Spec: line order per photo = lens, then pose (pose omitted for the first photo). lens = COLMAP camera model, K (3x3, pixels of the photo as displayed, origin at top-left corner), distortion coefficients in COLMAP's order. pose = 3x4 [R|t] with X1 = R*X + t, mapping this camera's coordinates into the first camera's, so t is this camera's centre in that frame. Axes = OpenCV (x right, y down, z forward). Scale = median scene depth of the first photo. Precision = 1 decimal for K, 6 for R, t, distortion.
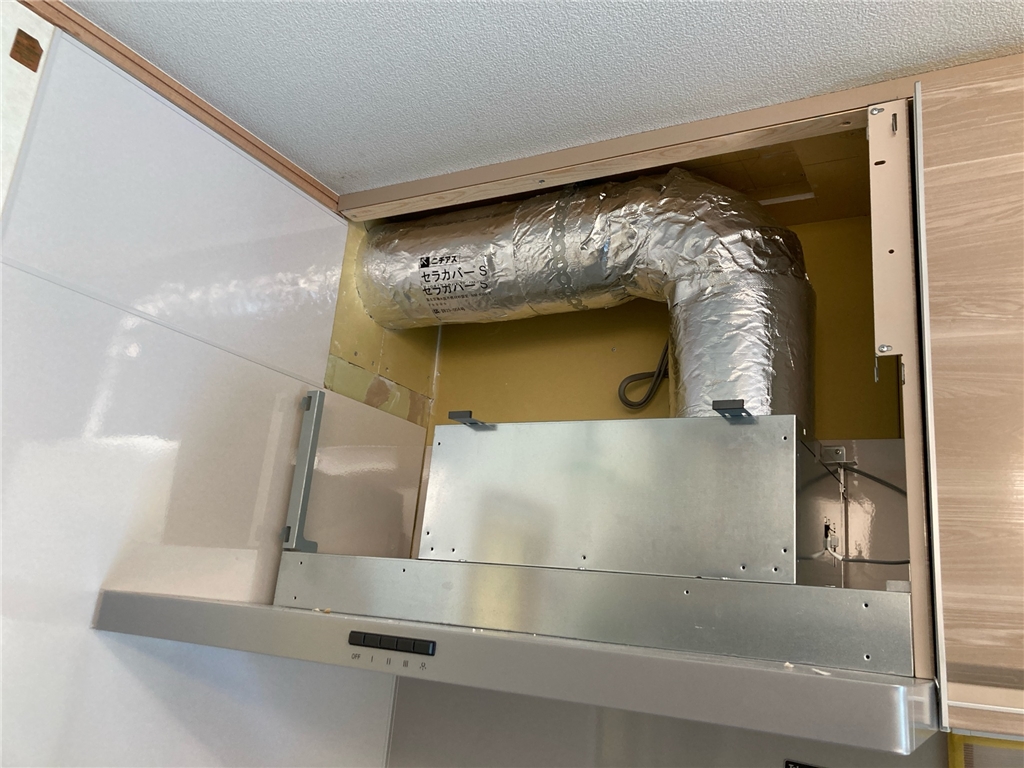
lens RADIAL K [[838.1, 0, 512.0], [0, 838.1, 384.0], [0, 0, 1]] dist [0.005756, -0.006874]
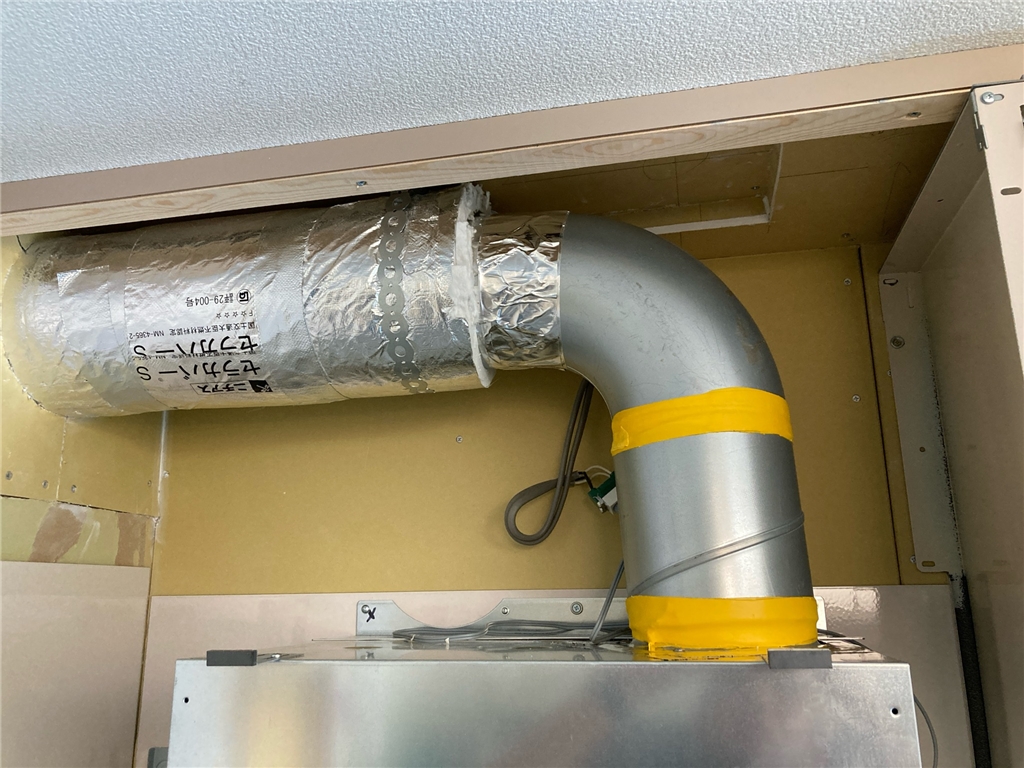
lens RADIAL K [[838.1, 0, 512.0], [0, 838.1, 384.0], [0, 0, 1]] dist [0.005756, -0.006874]
pose [[0.947560, -0.036416, 0.317497, -0.049802], [0.028698, 0.999169, 0.028954, -0.113980], [-0.318288, -0.018324, 0.947817, 0.408220]]
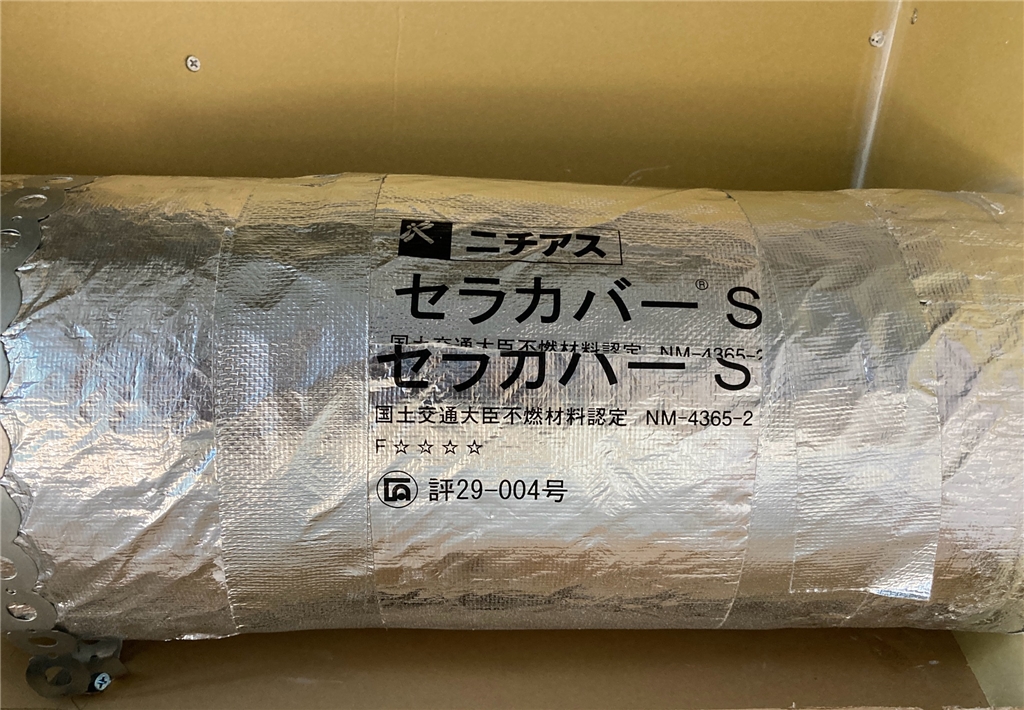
lens RADIAL K [[871.4, 0, 512.0], [0, 871.4, 355.0], [0, 0, 1]] dist [0.006921, 0.000073]
pose [[-0.880778, -0.156674, 0.446859, -0.161534], [0.067567, -0.975604, -0.208882, -0.079420], [0.468684, -0.153786, 0.869876, 0.843647]]
